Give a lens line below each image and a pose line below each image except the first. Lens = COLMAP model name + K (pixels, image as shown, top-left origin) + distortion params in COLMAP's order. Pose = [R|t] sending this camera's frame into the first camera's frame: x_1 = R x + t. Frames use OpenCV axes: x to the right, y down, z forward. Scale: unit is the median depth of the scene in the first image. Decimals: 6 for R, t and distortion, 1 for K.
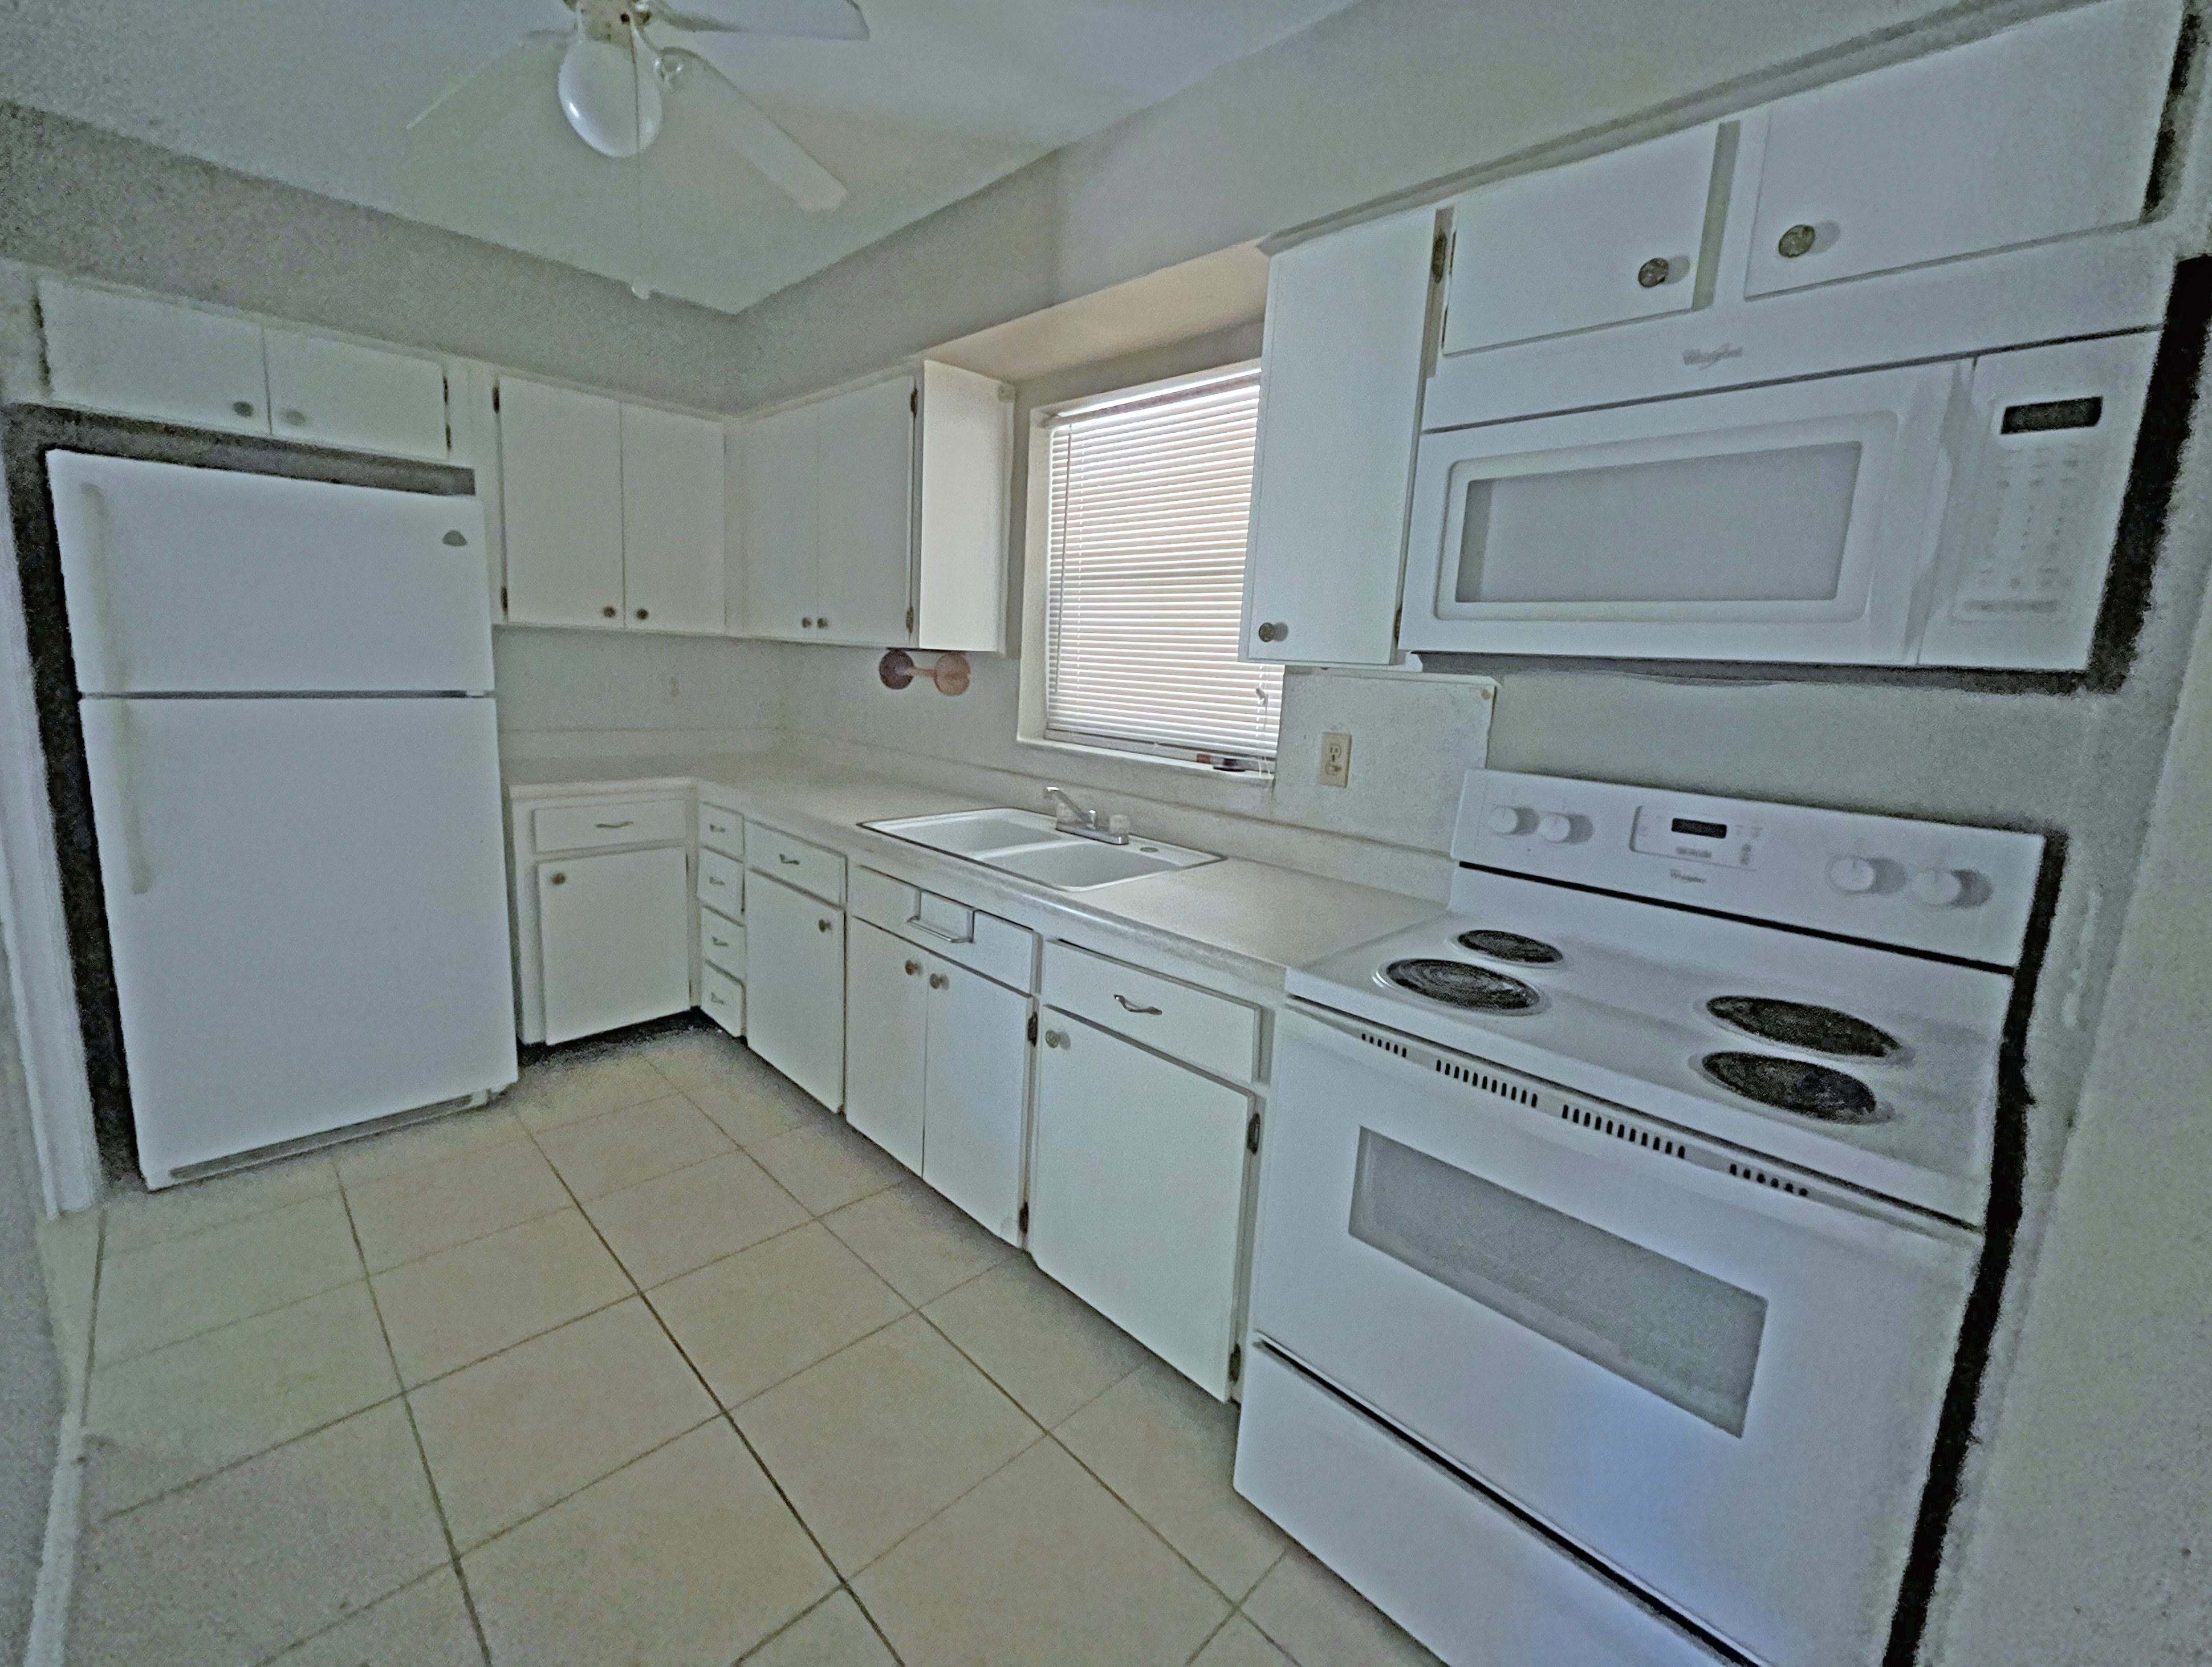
lens RADIAL K [[927.7, 0, 1094.4], [0, 927.7, 826.2], [0, 0, 1]] dist [-0.000033, -0.000014]
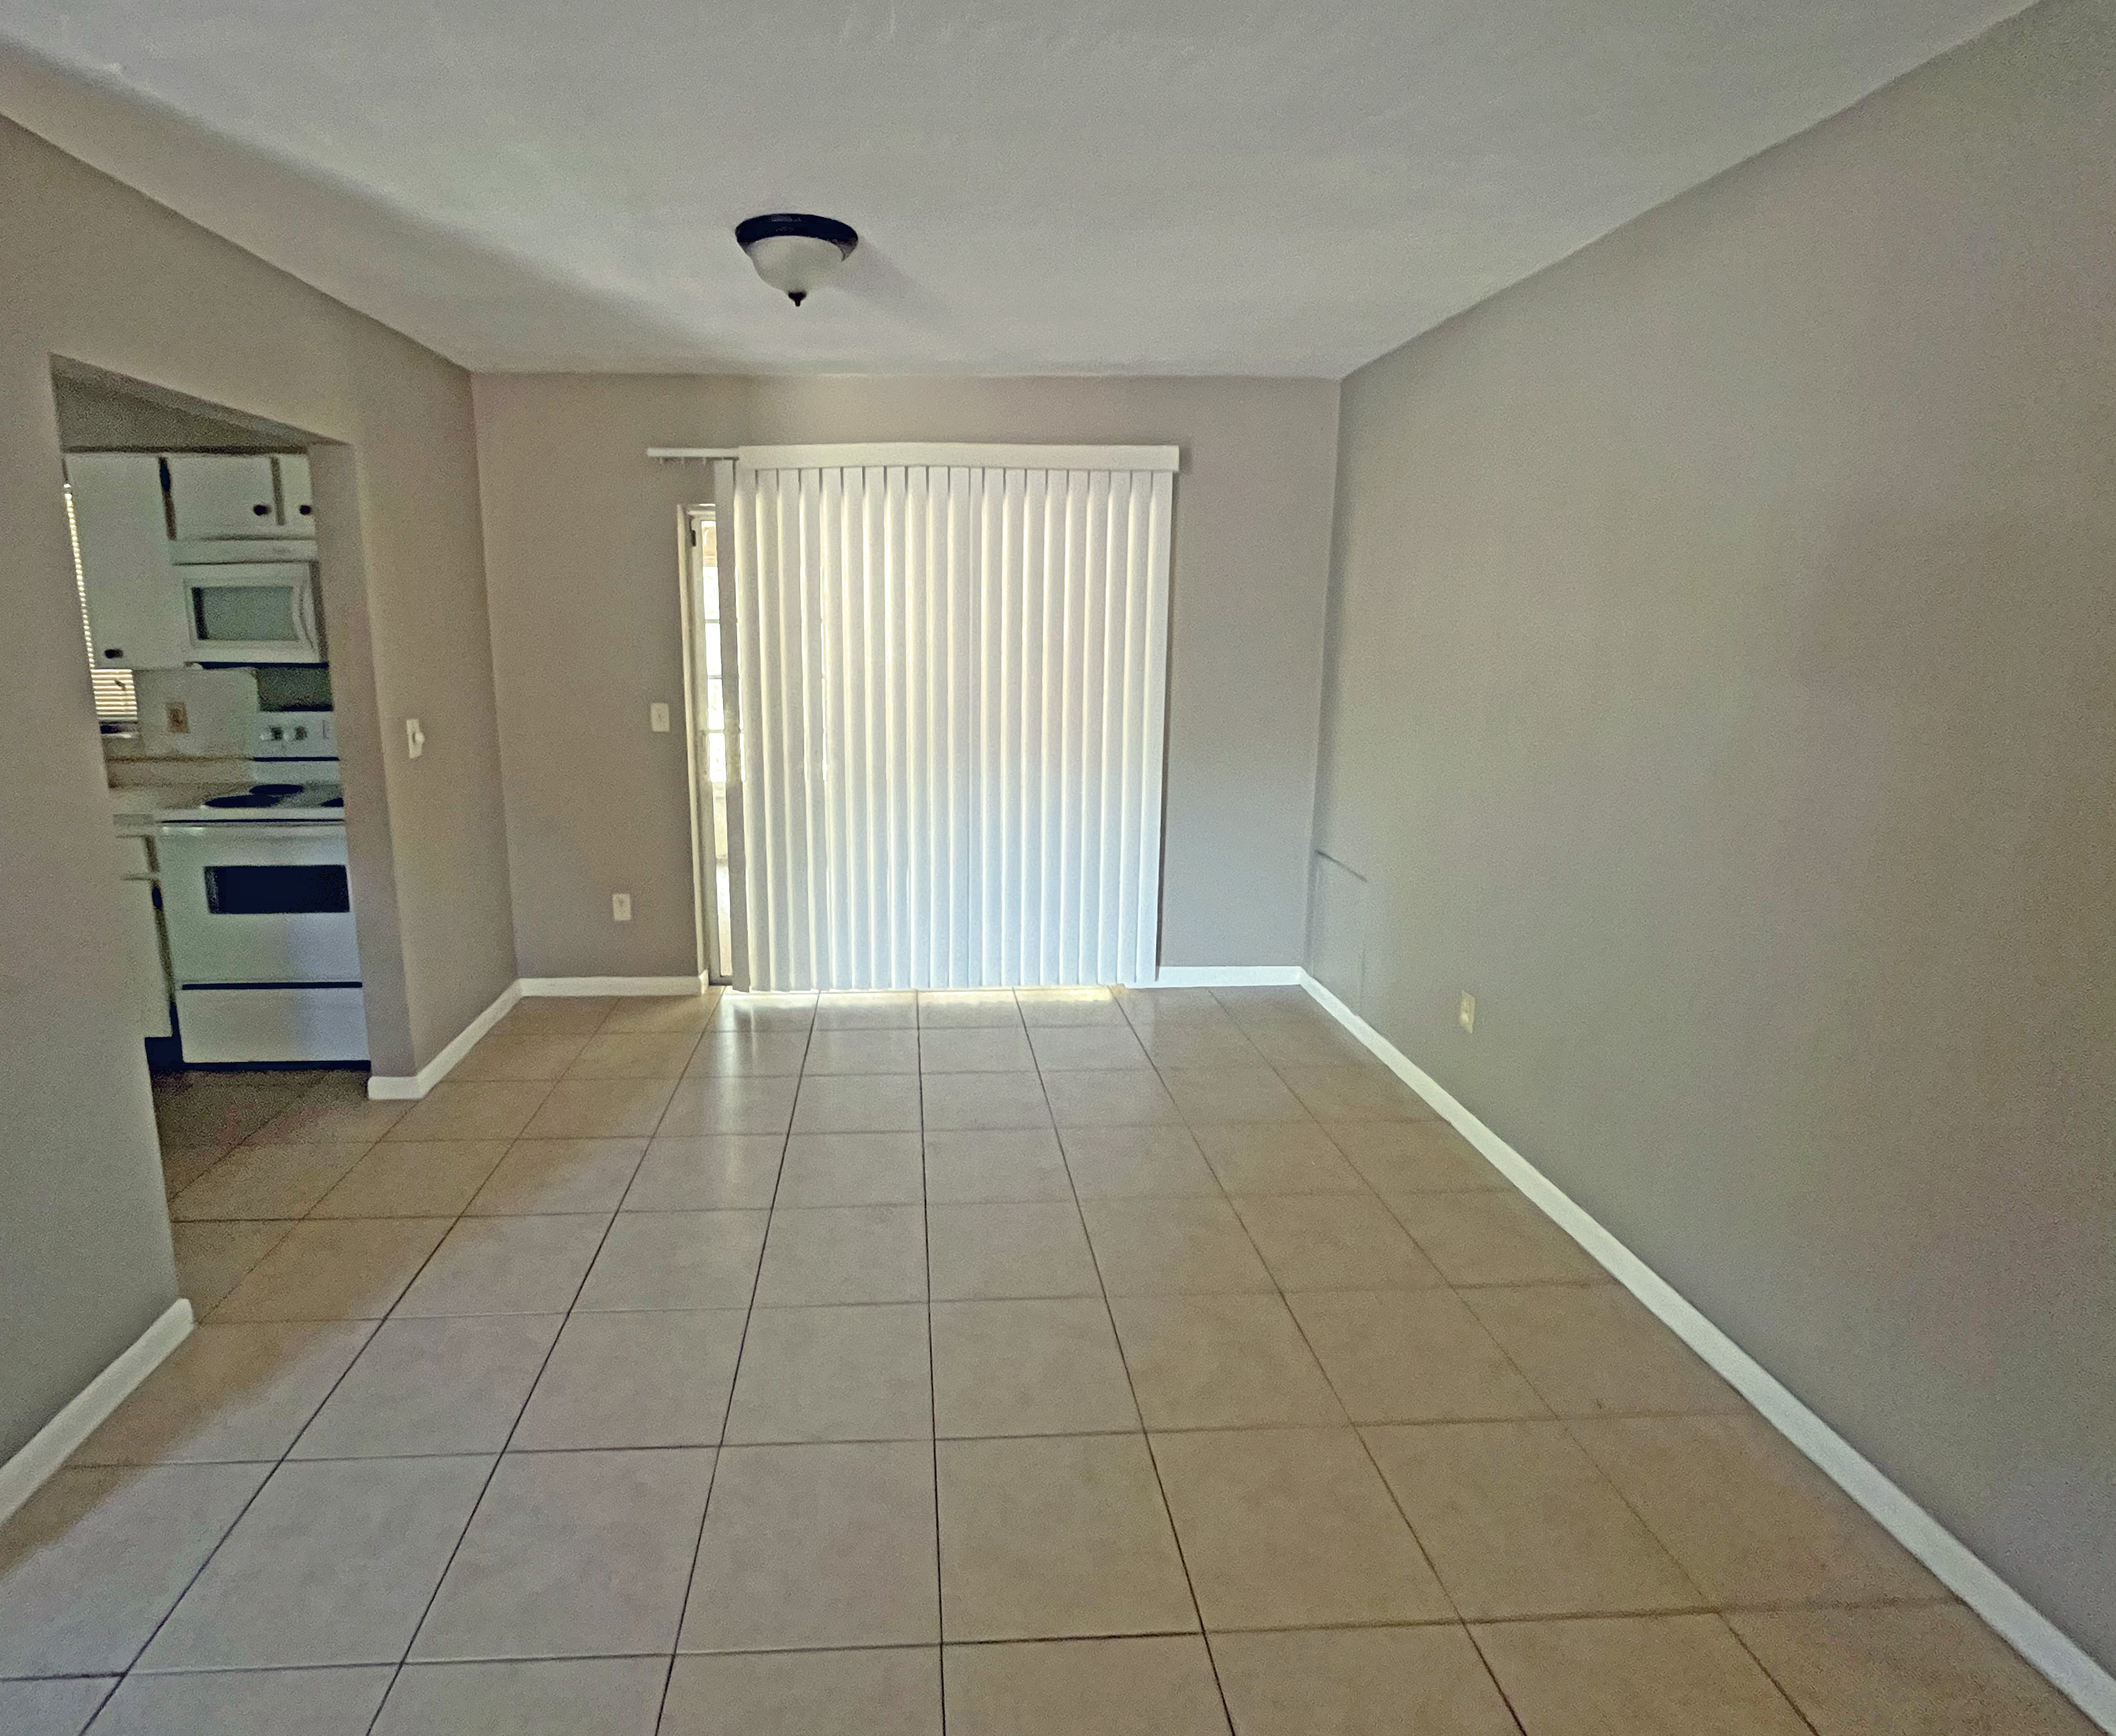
lens RADIAL K [[1032.1, 0, 945.8], [0, 1032.1, 817.1], [0, 0, 1]] dist [-0.028033, -0.000001]
pose [[0.678203, -0.190852, 0.709659, -0.159266], [0.161810, 0.980770, 0.109126, 0.143103], [-0.716839, 0.040821, 0.696043, -1.416492]]
